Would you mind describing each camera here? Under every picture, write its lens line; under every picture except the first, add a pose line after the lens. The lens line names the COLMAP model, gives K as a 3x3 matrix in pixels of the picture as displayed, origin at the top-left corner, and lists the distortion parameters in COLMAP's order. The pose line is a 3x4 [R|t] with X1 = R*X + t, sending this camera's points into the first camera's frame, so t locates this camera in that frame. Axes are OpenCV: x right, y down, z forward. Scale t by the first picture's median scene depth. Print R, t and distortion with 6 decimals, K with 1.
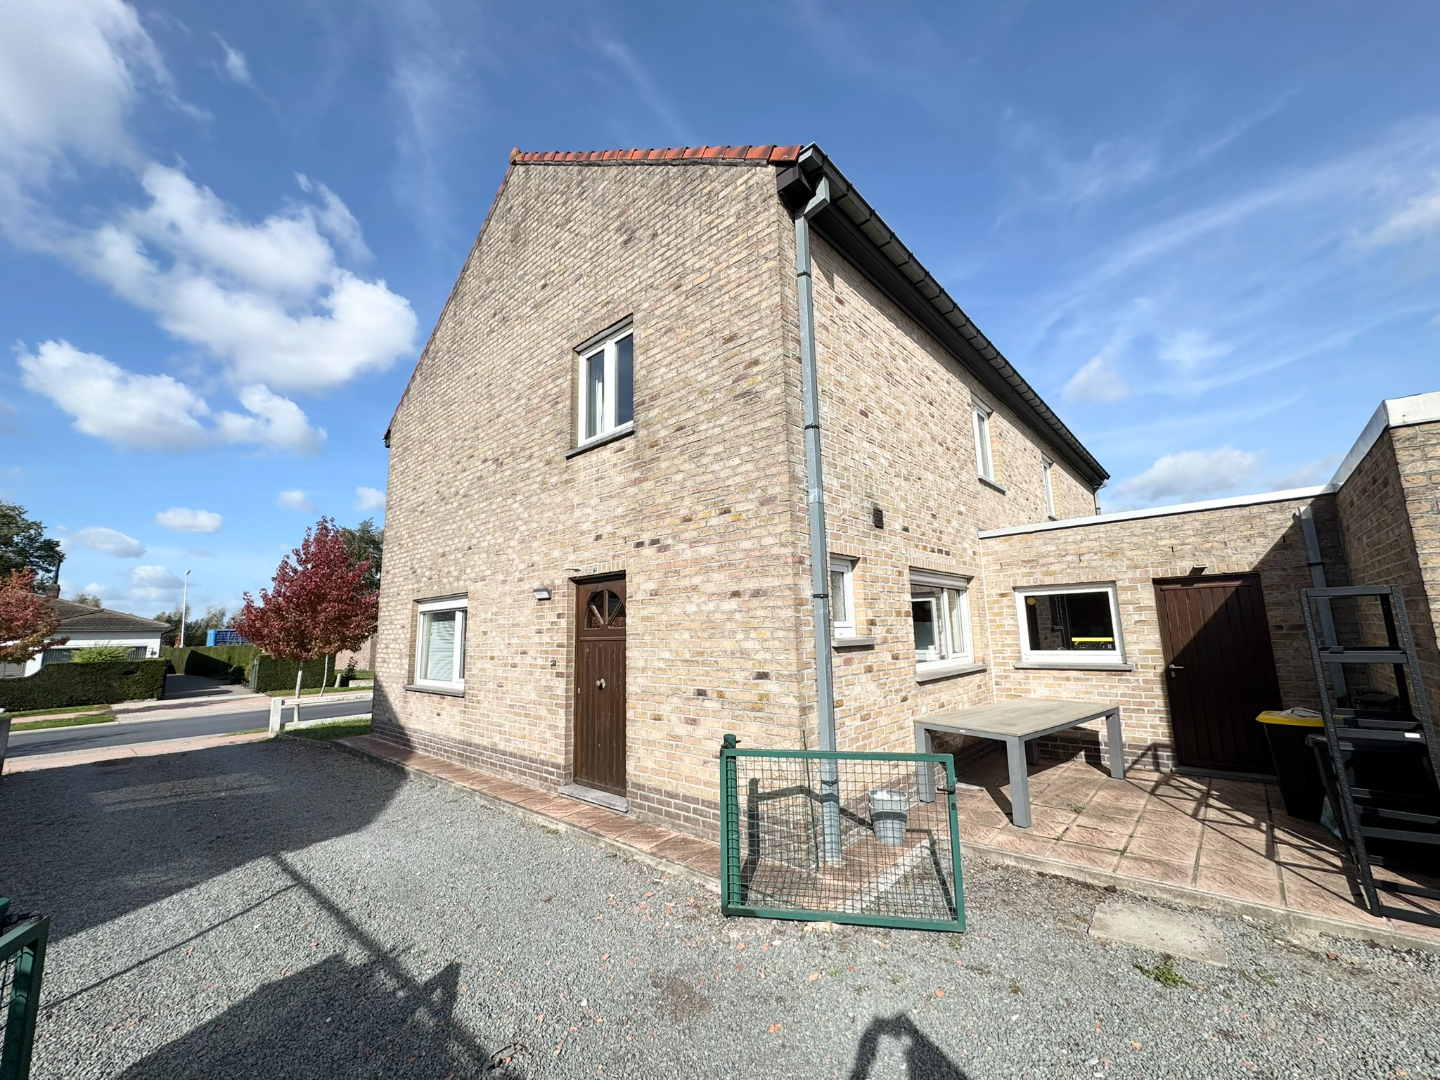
lens RADIAL K [[574.0, 0, 716.7], [0, 574.0, 536.9], [0, 0, 1]] dist [-0.003572, -0.000093]
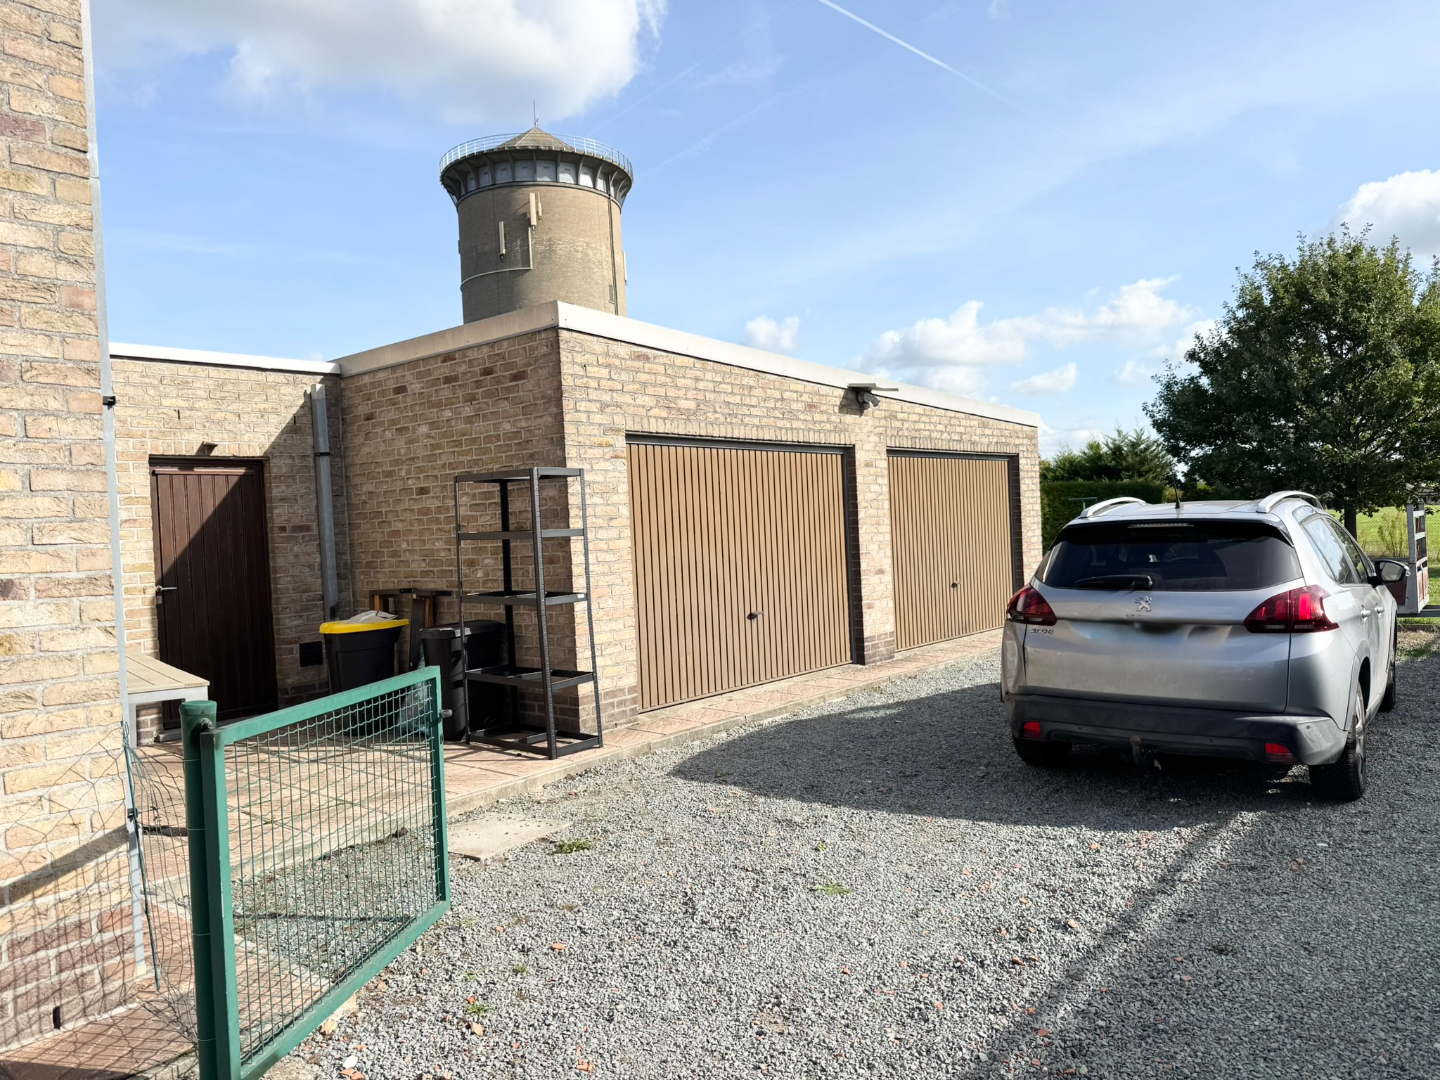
lens RADIAL K [[1019.2, 0, 720.0], [0, 1019.2, 540.0], [0, 0, 1]] dist [0.067442, -0.073344]
pose [[-0.032870, 0.015005, 0.999347, -0.462882], [-0.110590, 0.993693, -0.018557, 0.129771], [-0.993322, -0.111128, -0.031003, 0.425002]]
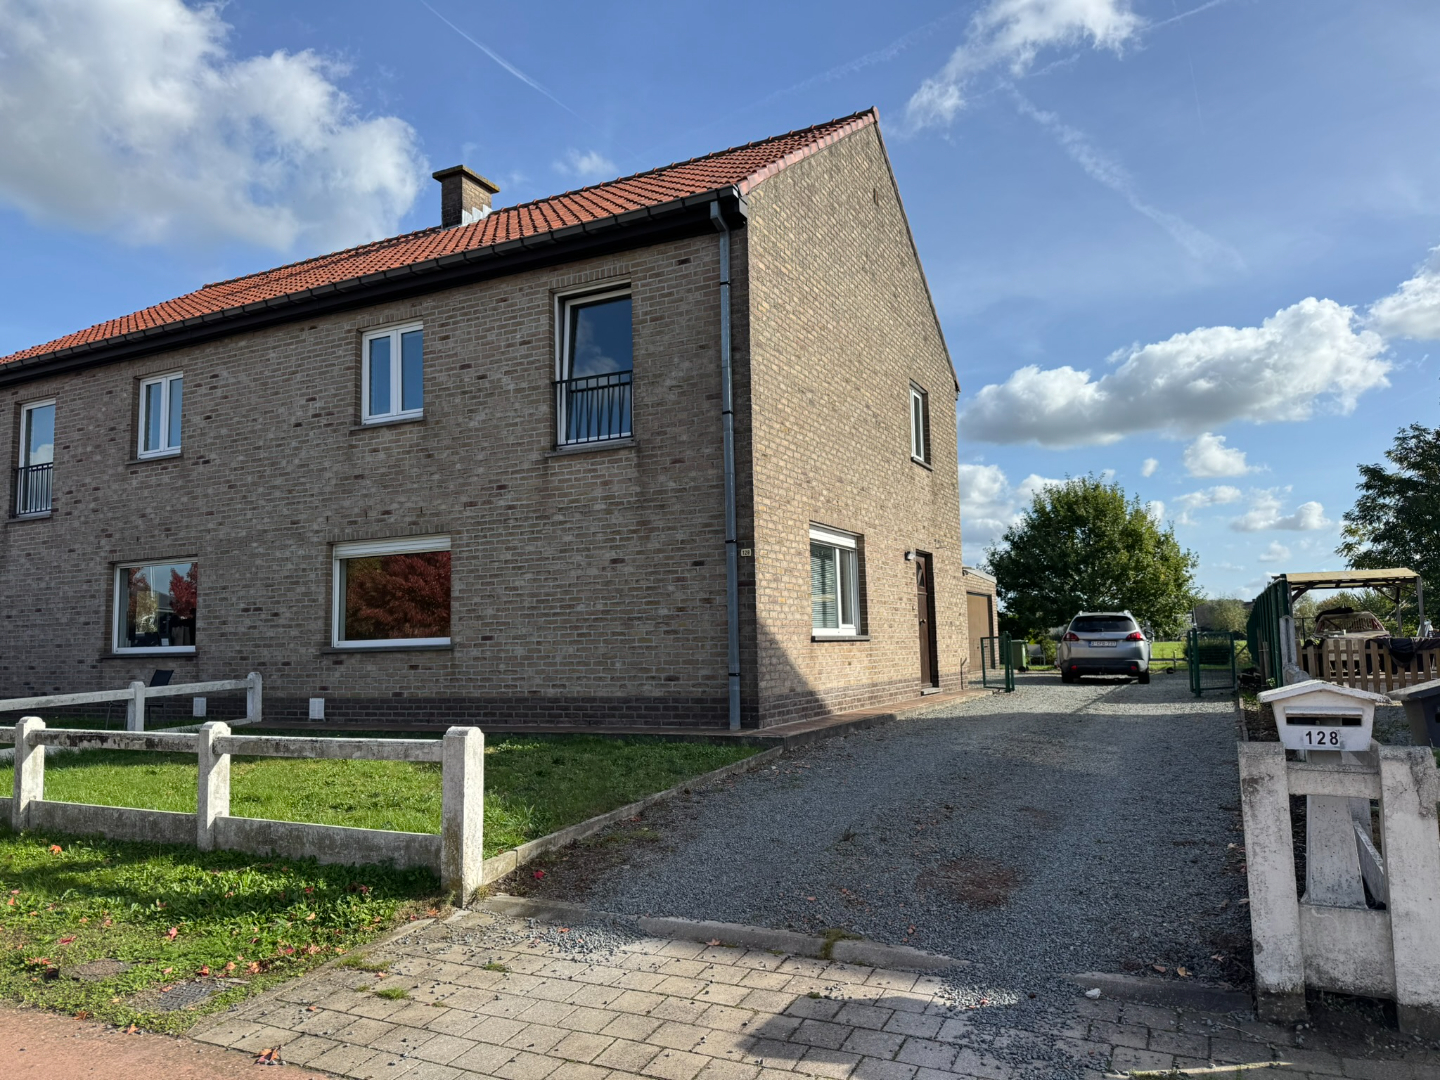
lens RADIAL K [[1019.2, 0, 720.0], [0, 1019.2, 540.0], [0, 0, 1]] dist [0.067442, -0.073344]
pose [[-0.265463, 0.131865, 0.955061, -0.959915], [-0.123721, 0.977753, -0.169386, 0.228229], [-0.956150, -0.163126, -0.243243, 0.824003]]
